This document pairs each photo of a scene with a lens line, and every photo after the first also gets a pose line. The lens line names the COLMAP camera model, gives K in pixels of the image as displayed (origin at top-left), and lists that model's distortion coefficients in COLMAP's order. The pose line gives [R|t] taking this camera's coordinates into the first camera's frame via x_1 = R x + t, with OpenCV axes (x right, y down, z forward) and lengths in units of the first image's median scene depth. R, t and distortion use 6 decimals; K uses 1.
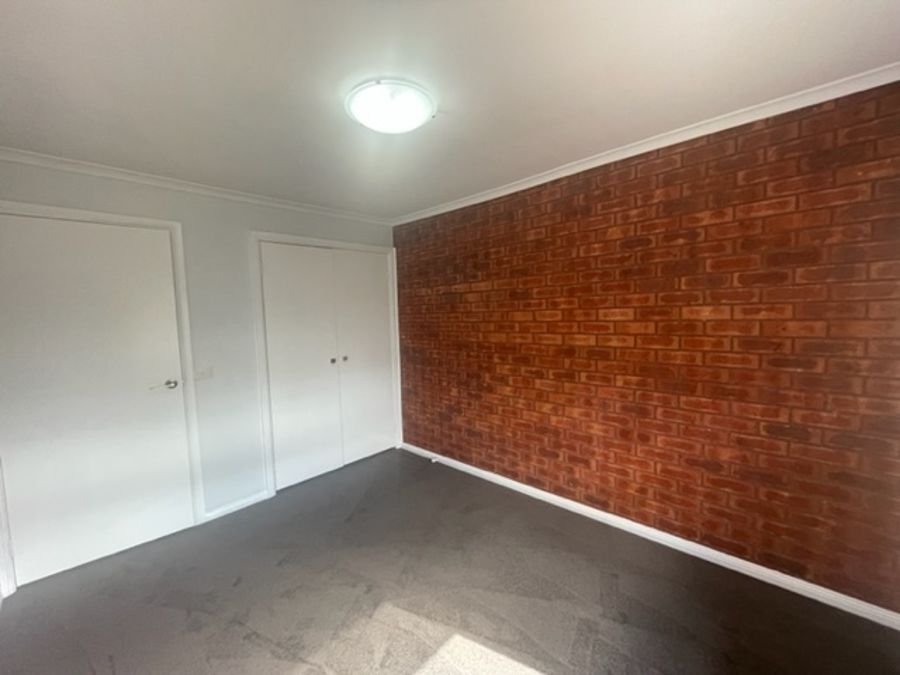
lens RADIAL K [[364.1, 0, 448.0], [0, 364.1, 336.1], [0, 0, 1]] dist [-0.001573, 0.000332]
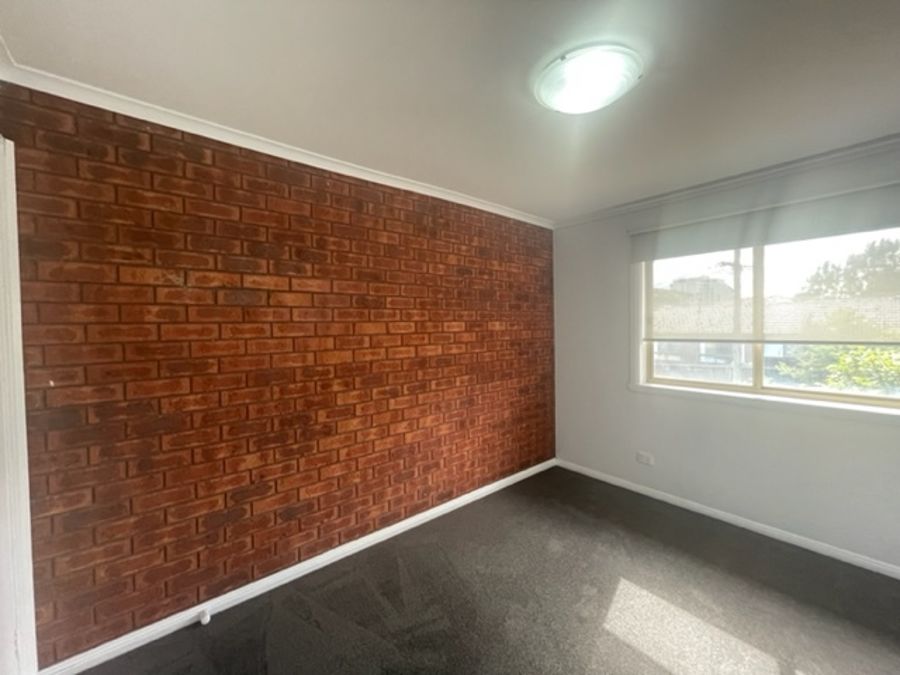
lens RADIAL K [[364.1, 0, 448.4], [0, 364.1, 337.4], [0, 0, 1]] dist [-0.001573, 0.000332]
pose [[0.125129, 0.001140, 0.992140, -0.641617], [0.080755, 0.996670, -0.011330, -0.010668], [-0.988848, 0.081538, 0.124620, 0.760870]]
